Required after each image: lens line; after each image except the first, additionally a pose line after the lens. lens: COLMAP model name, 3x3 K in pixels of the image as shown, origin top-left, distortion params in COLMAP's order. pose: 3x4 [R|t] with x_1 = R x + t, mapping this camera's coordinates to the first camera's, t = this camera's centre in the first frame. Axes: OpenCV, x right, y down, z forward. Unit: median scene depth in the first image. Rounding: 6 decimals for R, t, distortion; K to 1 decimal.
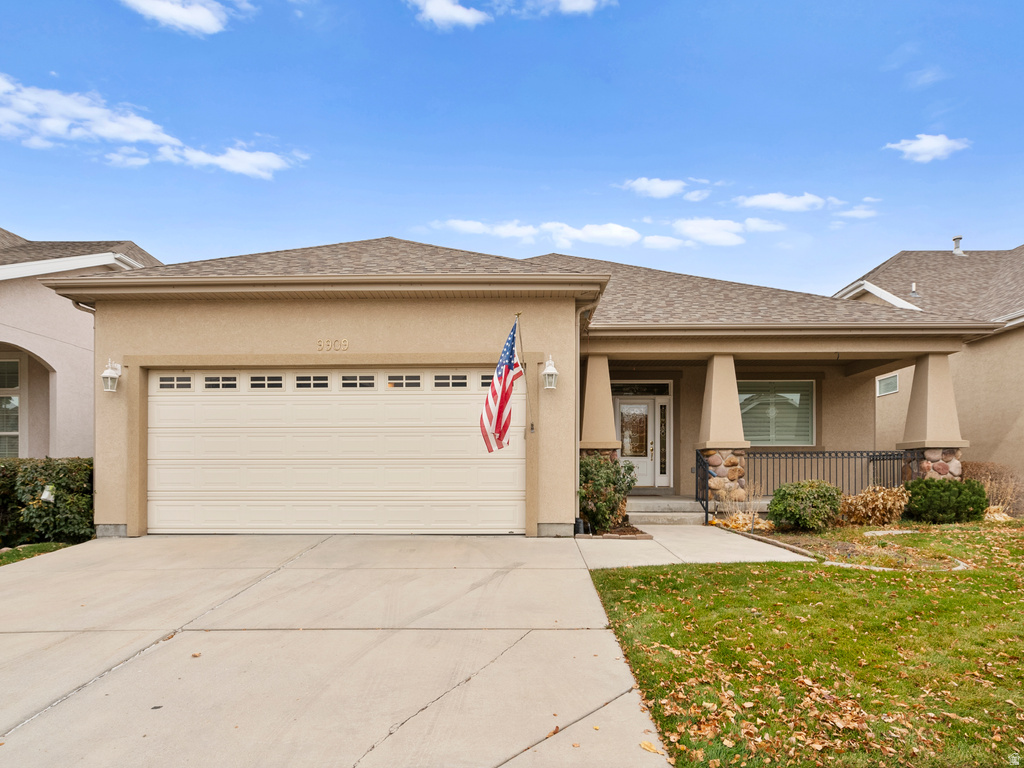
lens RADIAL K [[524.7, 0, 516.4], [0, 524.7, 384.4], [0, 0, 1]] dist [-0.000244, 0.001183]
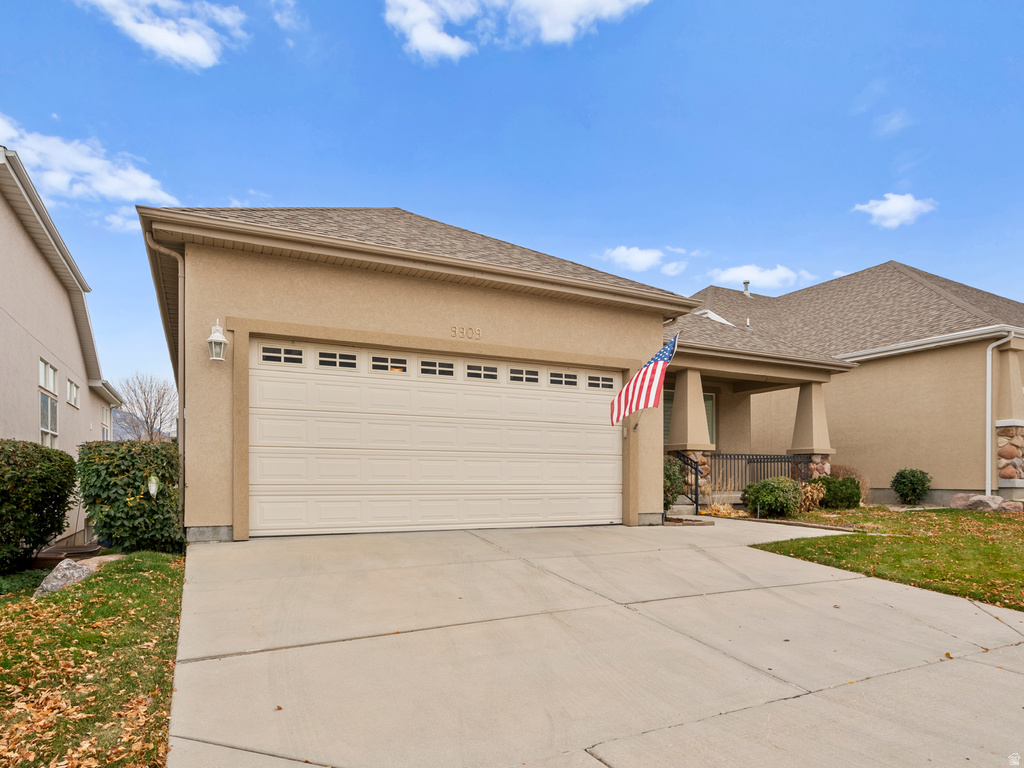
lens RADIAL K [[598.0, 0, 512.0], [0, 598.0, 351.6], [0, 0, 1]] dist [0.013266, 0.000090]
pose [[0.890631, 0.099942, 0.443608, -0.748635], [-0.087004, 0.994978, -0.049483, 0.006670], [-0.446326, 0.005475, 0.894854, -0.025151]]
